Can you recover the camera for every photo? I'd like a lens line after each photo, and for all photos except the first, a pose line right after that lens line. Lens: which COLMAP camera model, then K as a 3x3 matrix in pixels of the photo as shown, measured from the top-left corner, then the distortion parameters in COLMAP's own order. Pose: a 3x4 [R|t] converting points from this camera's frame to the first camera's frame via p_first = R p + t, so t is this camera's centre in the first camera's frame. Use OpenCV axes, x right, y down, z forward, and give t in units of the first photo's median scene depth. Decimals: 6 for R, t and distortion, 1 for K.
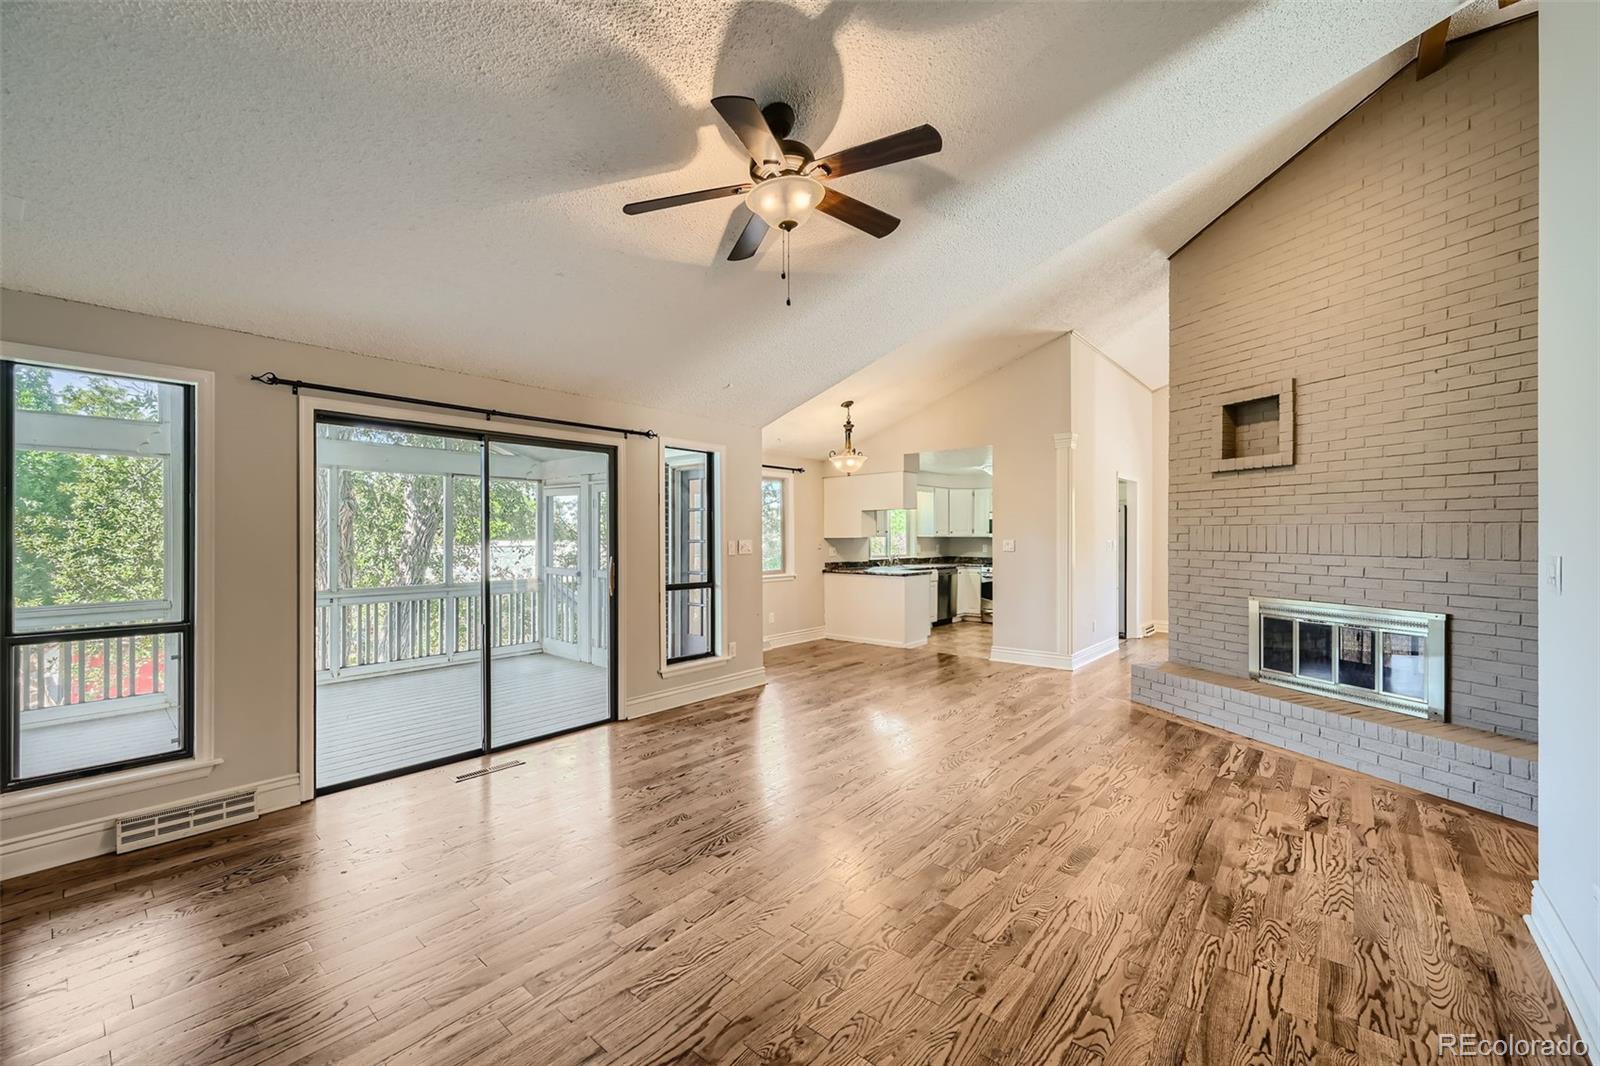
lens RADIAL K [[637.9, 0, 801.3], [0, 637.9, 529.3], [0, 0, 1]] dist [0.000041, -0.000198]
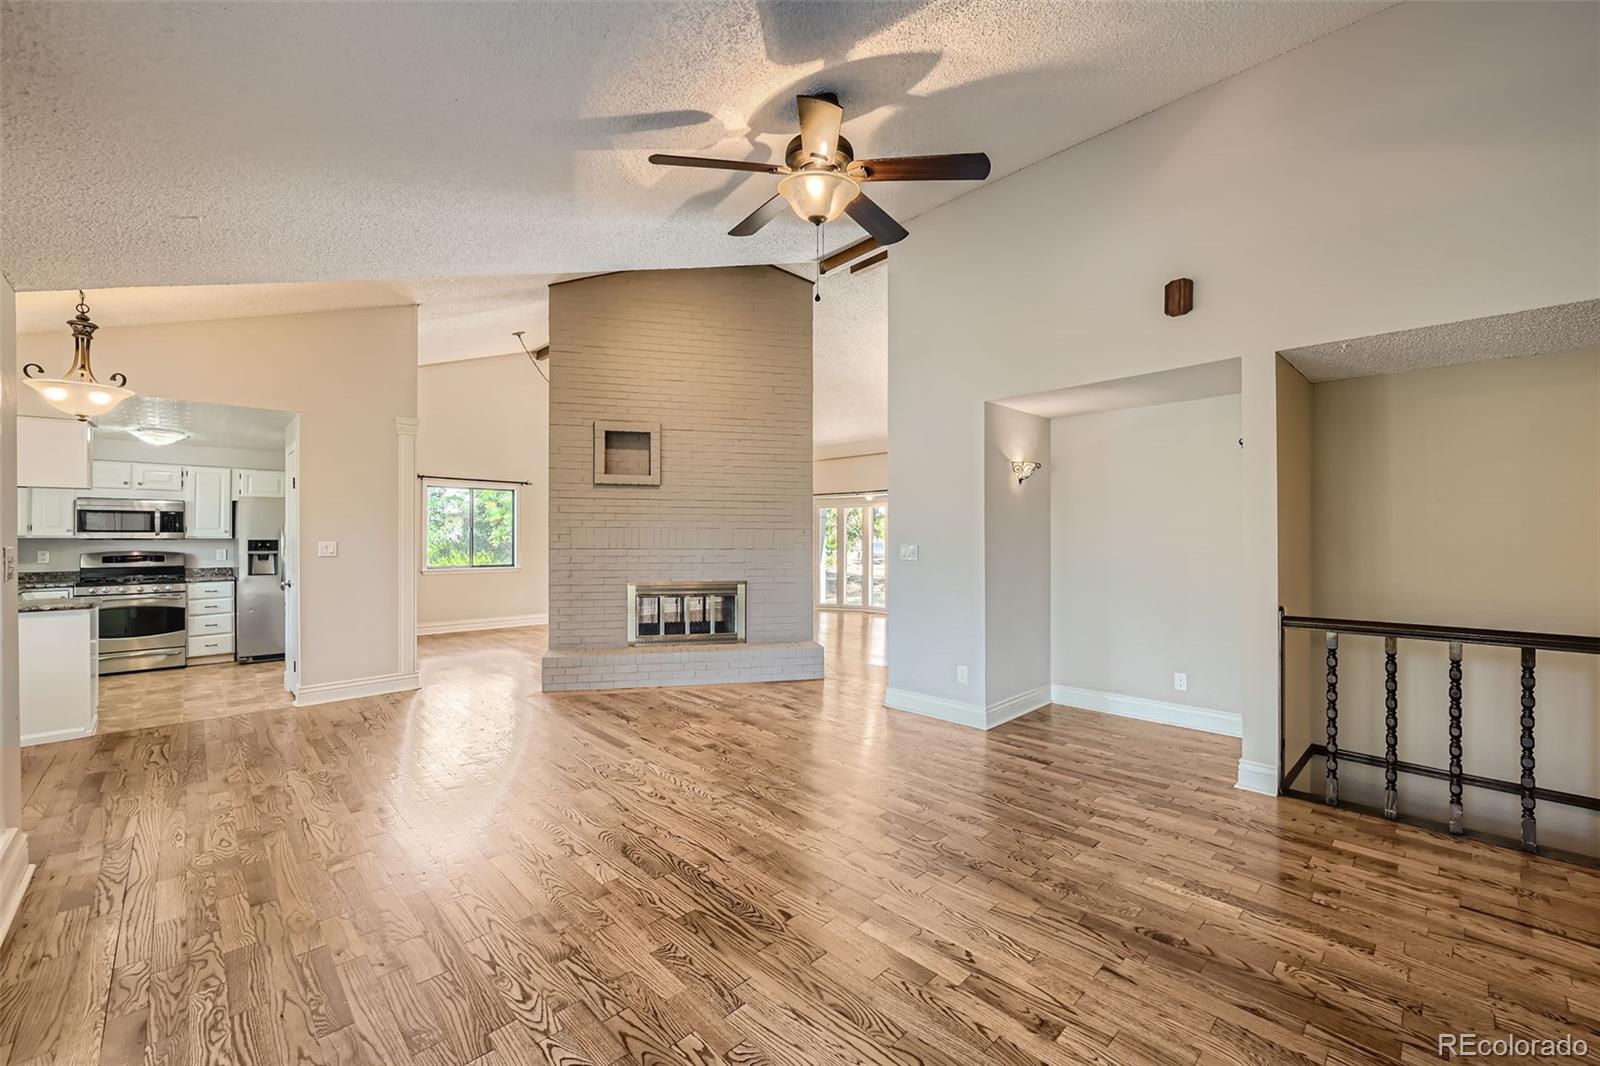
lens RADIAL K [[637.9, 0, 811.0], [0, 637.9, 529.7], [0, 0, 1]] dist [0.000041, -0.000198]
pose [[0.087574, 0.009523, 0.996112, -0.598234], [-0.010035, 0.999912, -0.008677, 0.005006], [-0.996107, -0.009236, 0.087662, 0.556760]]
